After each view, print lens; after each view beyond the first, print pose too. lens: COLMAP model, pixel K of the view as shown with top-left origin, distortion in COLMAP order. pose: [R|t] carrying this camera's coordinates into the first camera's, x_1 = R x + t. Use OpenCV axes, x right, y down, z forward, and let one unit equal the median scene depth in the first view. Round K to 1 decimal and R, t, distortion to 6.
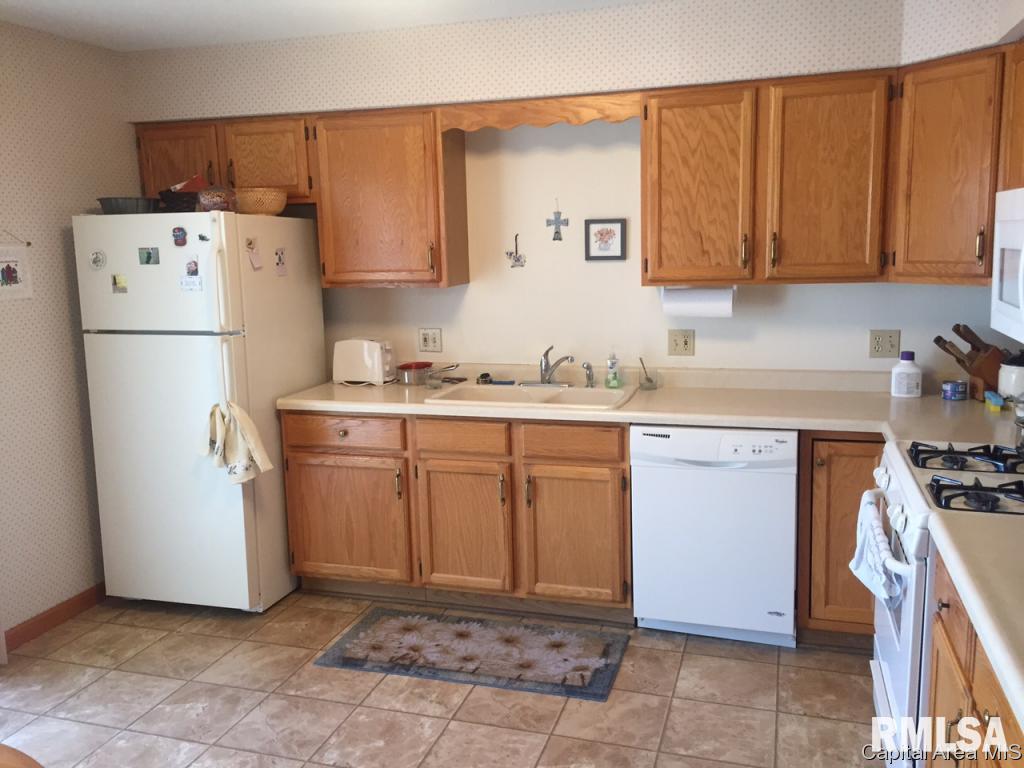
lens RADIAL K [[854.1, 0, 512.0], [0, 854.1, 384.0], [0, 0, 1]] dist [0.015017, 0.002910]
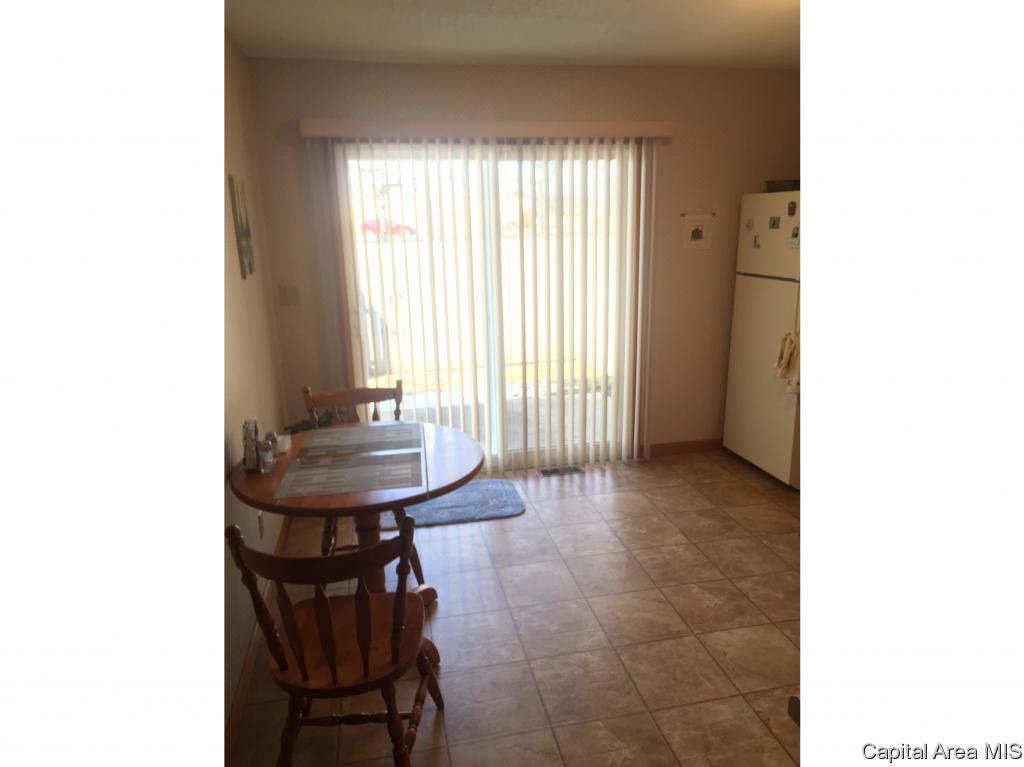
lens RADIAL K [[638.6, 0, 512.0], [0, 638.6, 383.5], [0, 0, 1]] dist [0.003544, 0.000387]
pose [[0.489348, 0.224023, -0.842824, 0.329580], [-0.133074, 0.974307, 0.181708, -0.025179], [0.861876, 0.023240, 0.506587, 0.096788]]
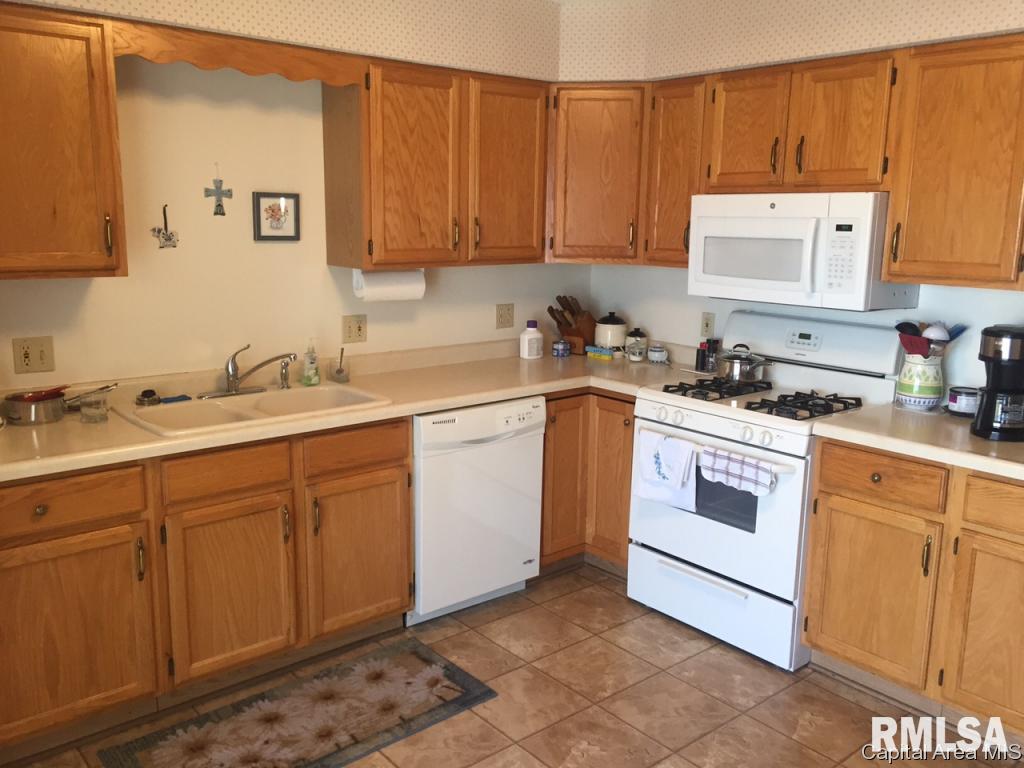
lens RADIAL K [[860.9, 0, 511.9], [0, 860.9, 381.1], [0, 0, 1]] dist [0.050921, -0.092473]
pose [[0.531853, -0.126606, 0.837319, -0.580875], [0.110762, 0.990667, 0.079439, -0.053376], [-0.839562, 0.050493, 0.540912, 0.377831]]
